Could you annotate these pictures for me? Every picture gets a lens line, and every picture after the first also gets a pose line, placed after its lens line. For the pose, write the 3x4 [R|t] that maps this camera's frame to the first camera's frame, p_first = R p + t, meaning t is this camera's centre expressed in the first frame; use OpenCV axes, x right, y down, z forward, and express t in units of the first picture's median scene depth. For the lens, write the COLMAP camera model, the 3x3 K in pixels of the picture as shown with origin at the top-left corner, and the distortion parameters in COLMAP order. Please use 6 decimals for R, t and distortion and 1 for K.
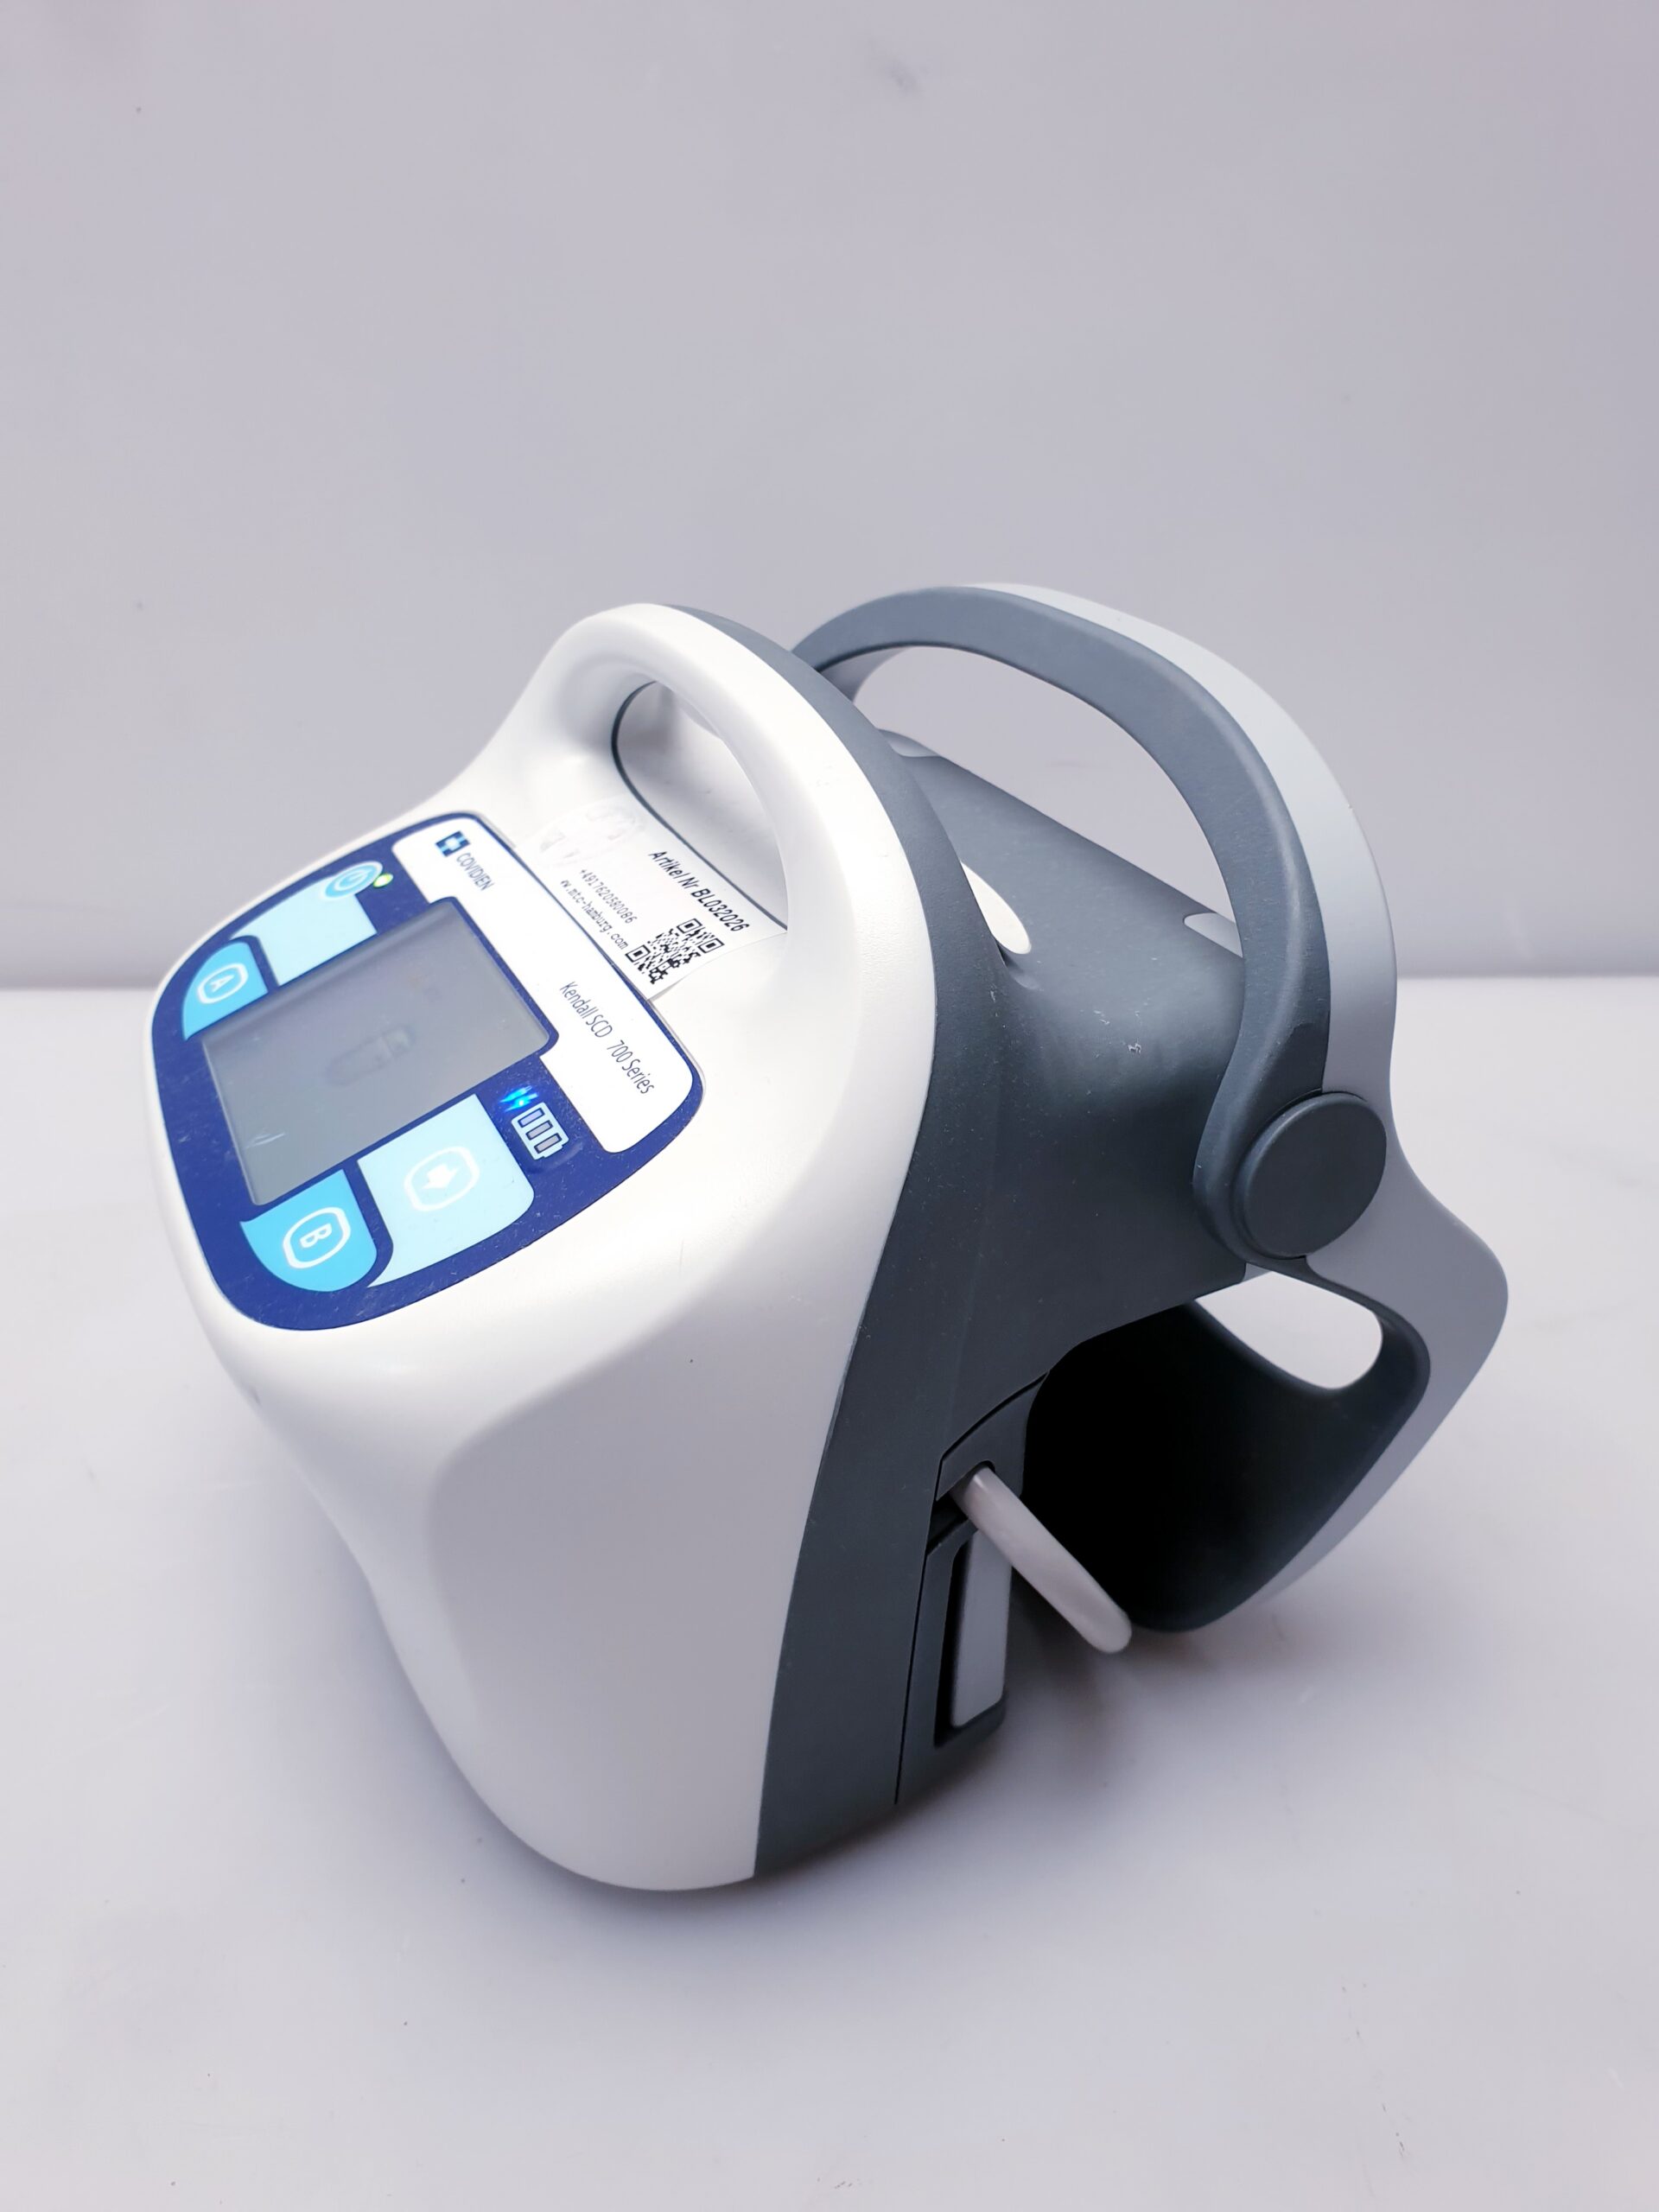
lens RADIAL K [[1693.6, 0, 829.5], [0, 1693.6, 1106.0], [0, 0, 1]] dist [0.039245, -0.000704]
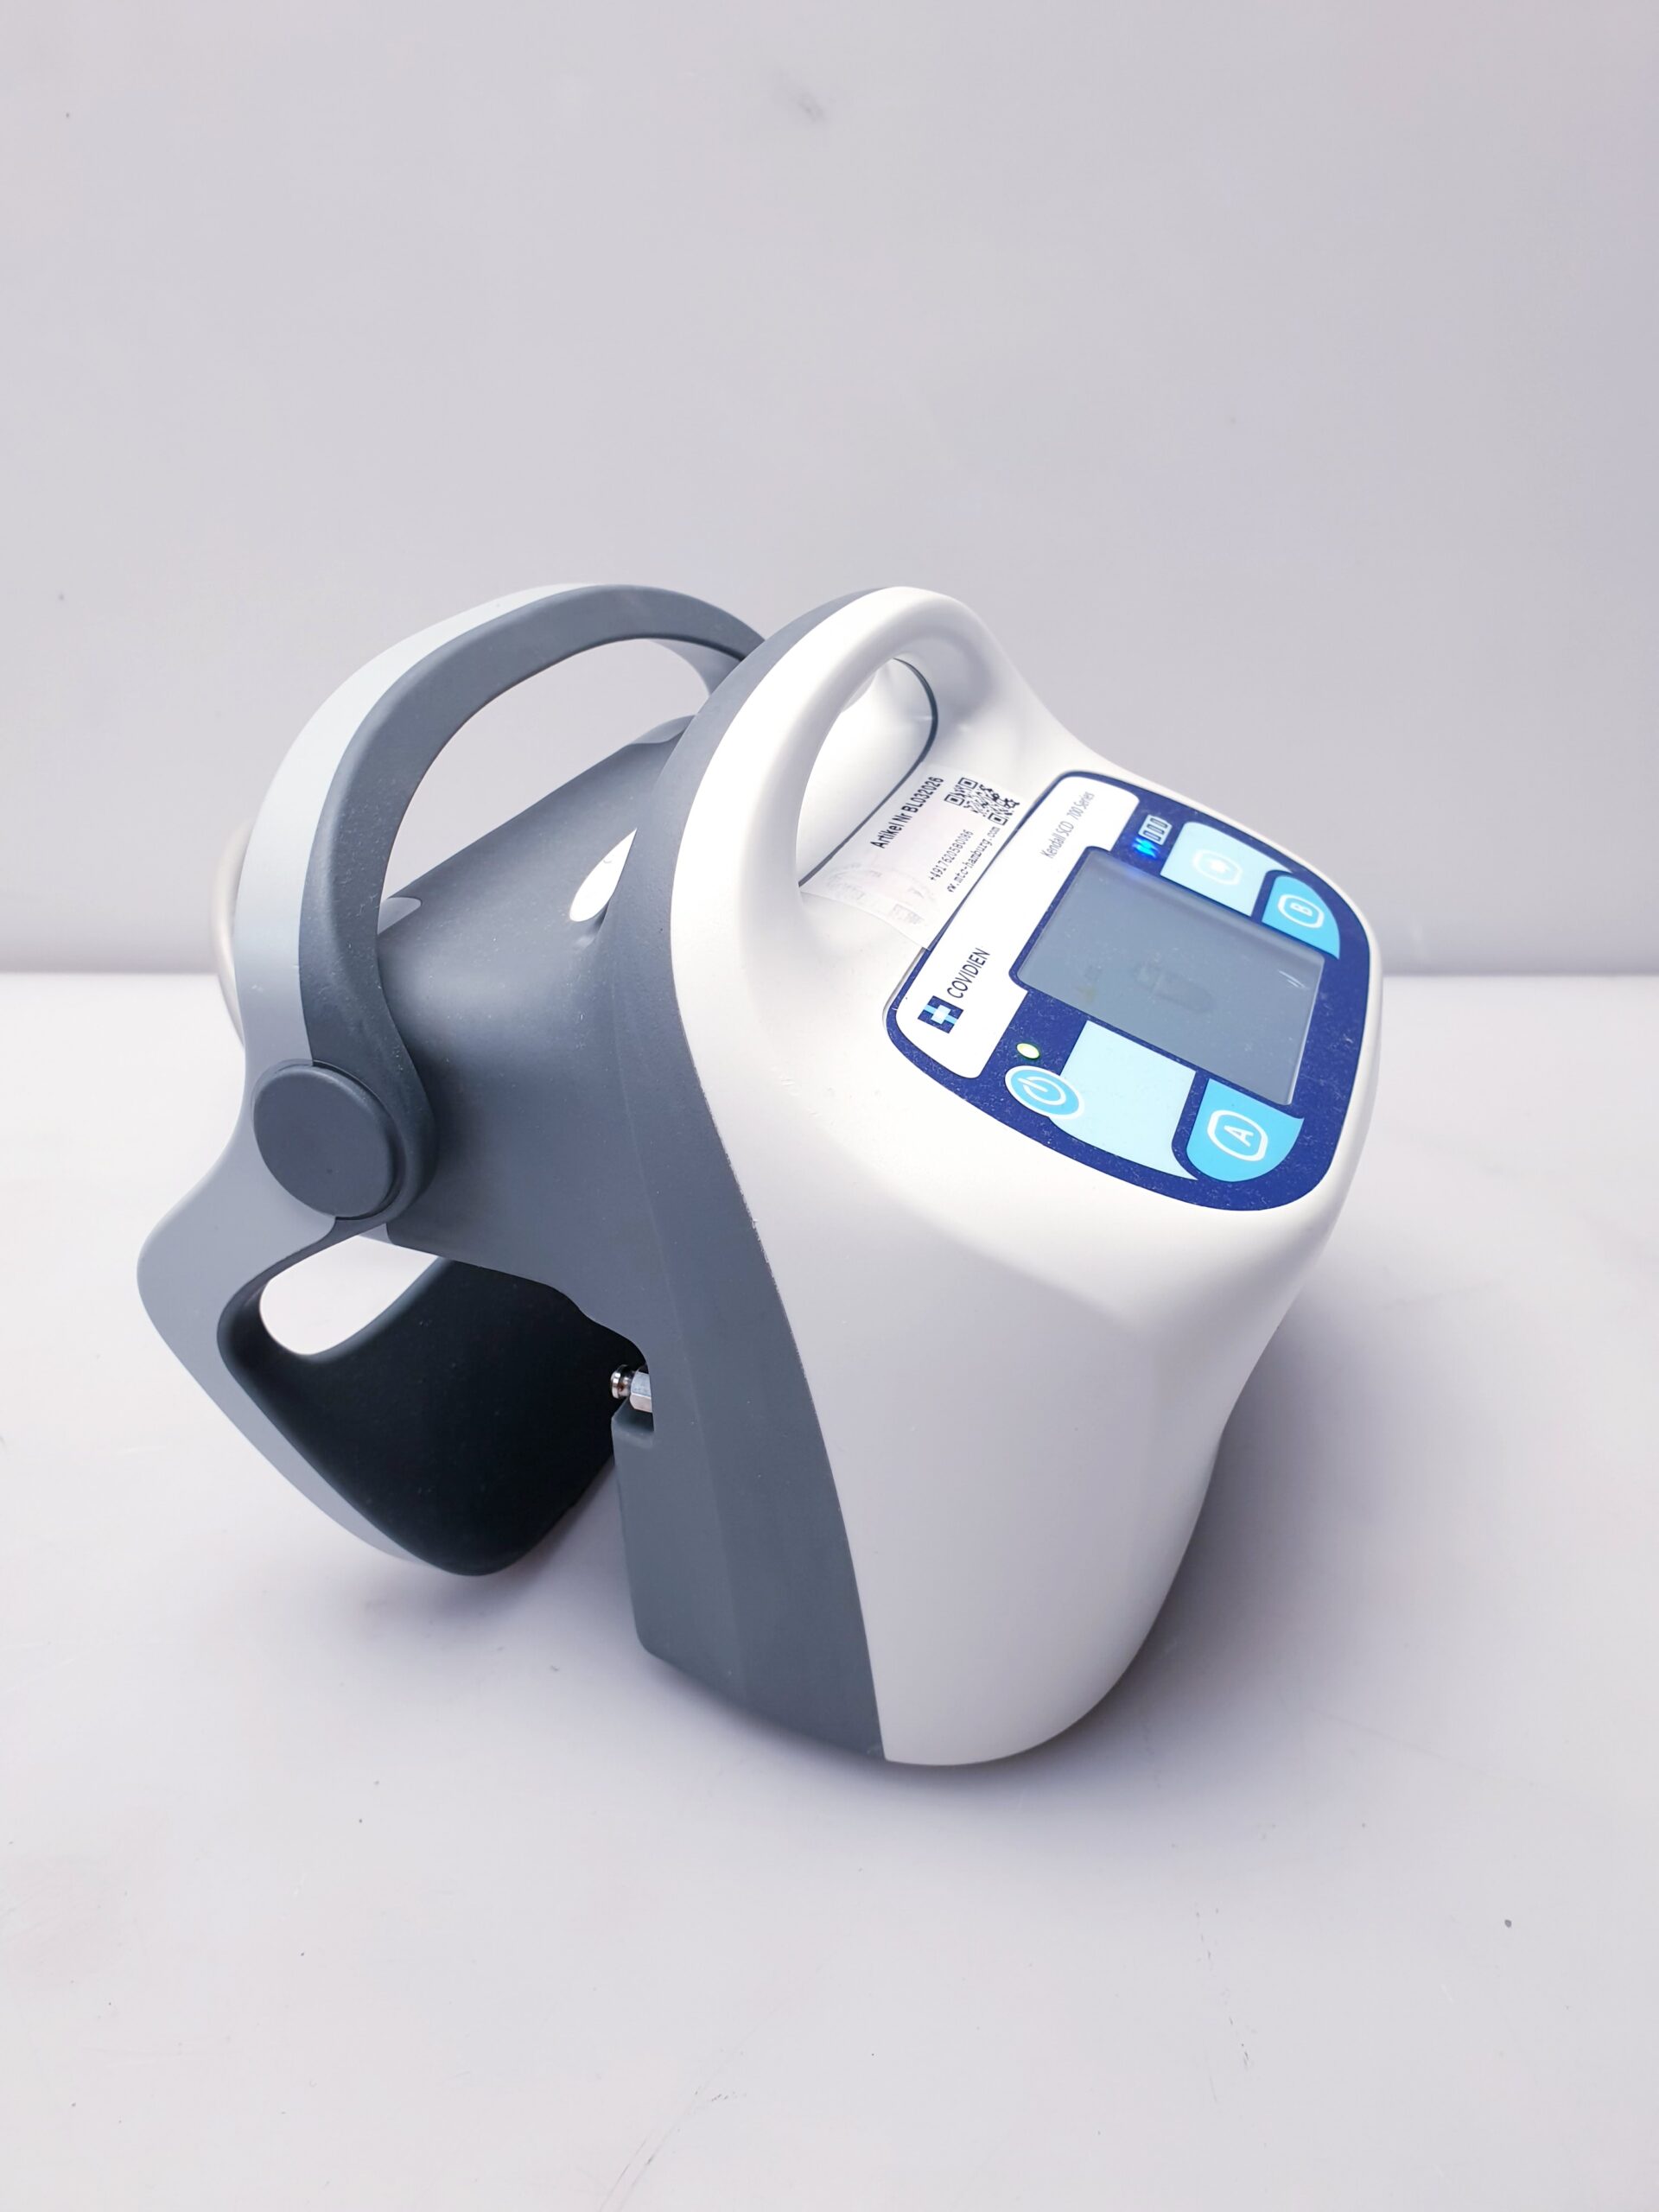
lens RADIAL K [[1693.6, 0, 829.5], [0, 1693.6, 1106.0], [0, 0, 1]] dist [0.039245, -0.000704]
pose [[-0.710458, -0.326812, 0.623252, -0.820755], [0.357932, 0.594713, 0.719862, -0.853806], [-0.605916, 0.734513, -0.305542, 1.522426]]
